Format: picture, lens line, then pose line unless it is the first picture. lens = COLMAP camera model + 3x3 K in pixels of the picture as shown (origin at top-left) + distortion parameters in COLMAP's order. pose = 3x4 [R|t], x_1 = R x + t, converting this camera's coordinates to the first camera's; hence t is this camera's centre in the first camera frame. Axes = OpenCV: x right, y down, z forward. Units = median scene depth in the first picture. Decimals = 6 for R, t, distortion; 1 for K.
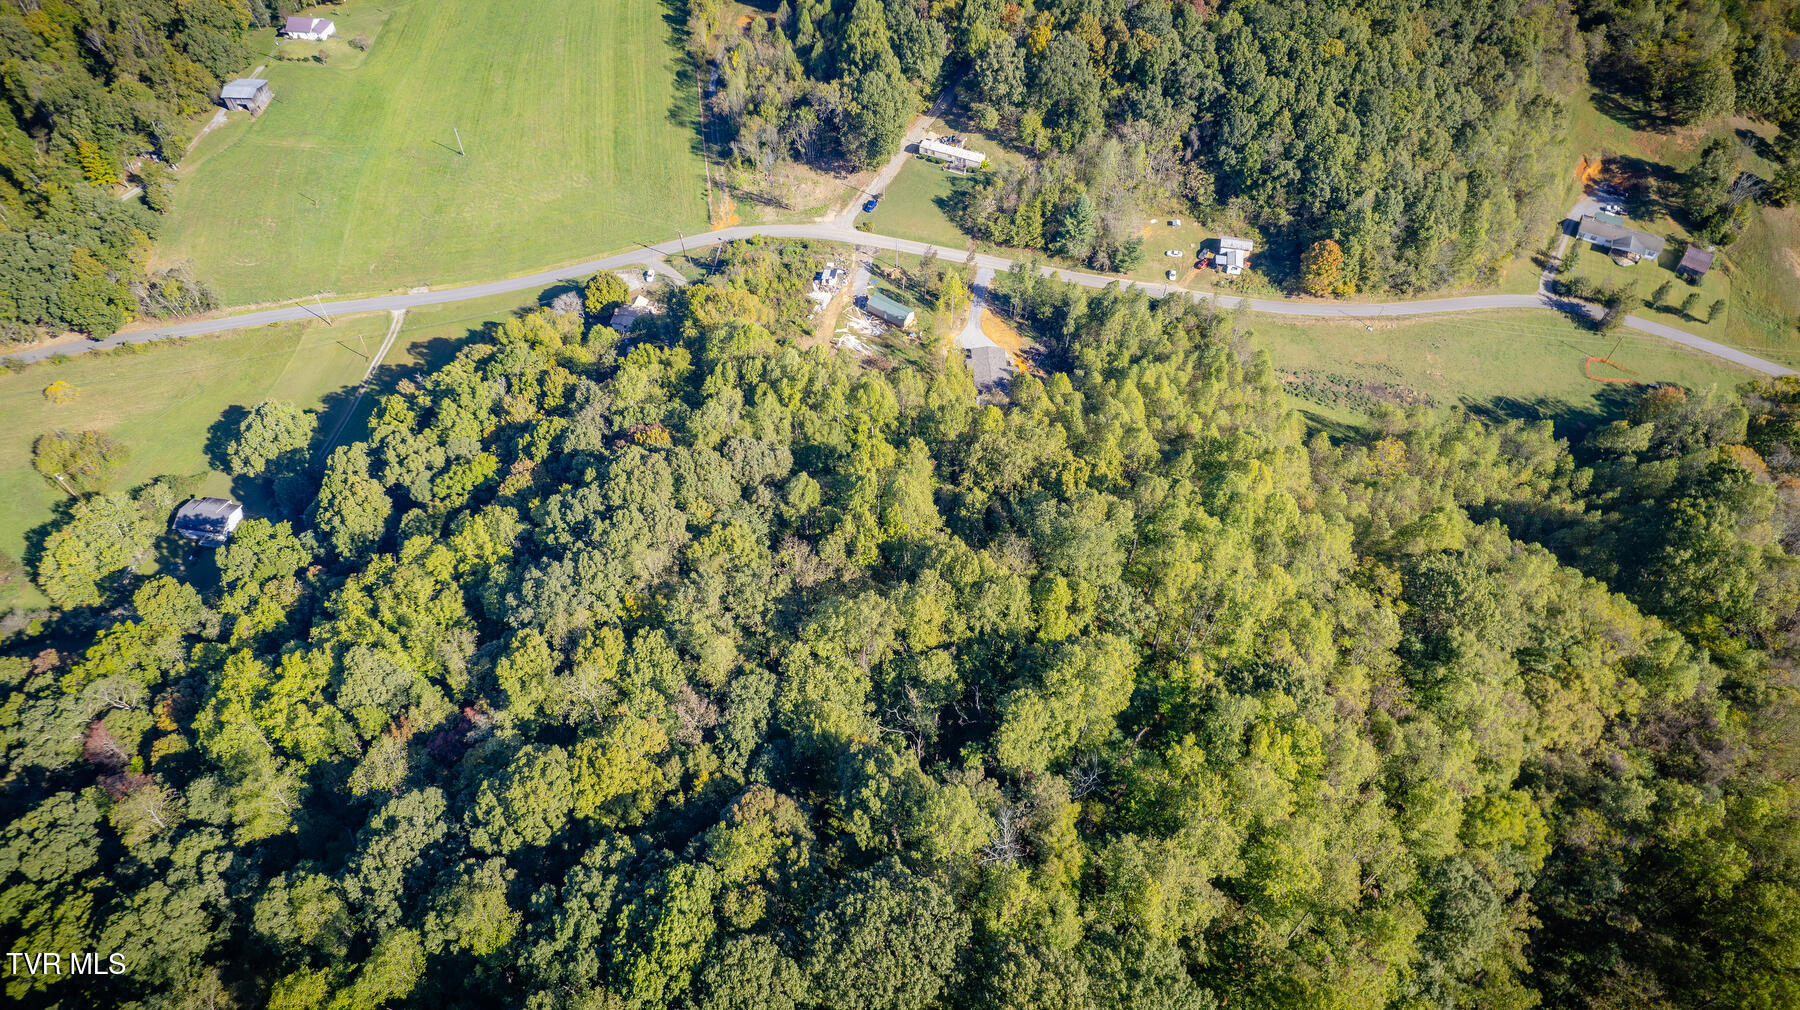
lens RADIAL K [[1149.5, 0, 899.7], [0, 1149.5, 510.1], [0, 0, 1]] dist [-0.075458, 0.068660]
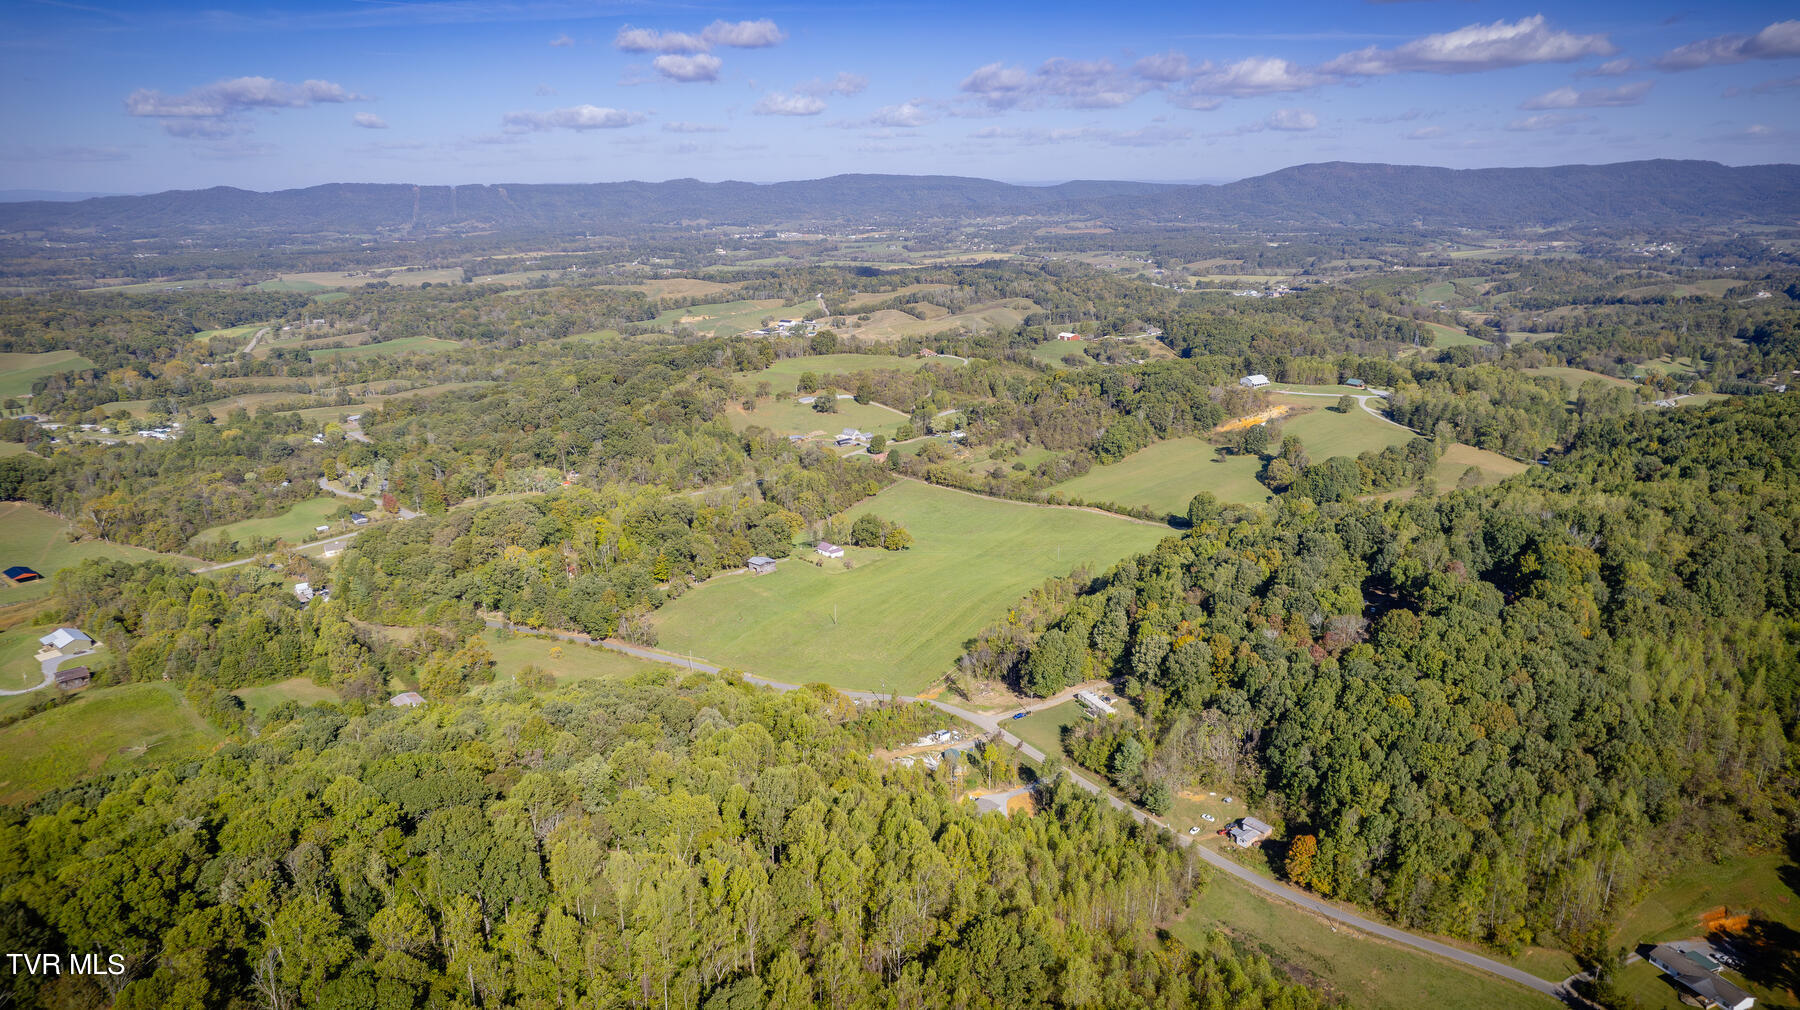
lens RADIAL K [[1149.5, 0, 899.7], [0, 1149.5, 510.1], [0, 0, 1]] dist [-0.075458, 0.068660]
pose [[0.768545, 0.173171, -0.615914, 0.665448], [-0.493522, 0.773087, -0.398461, 0.154198], [0.407153, 0.610203, 0.679616, -0.120000]]
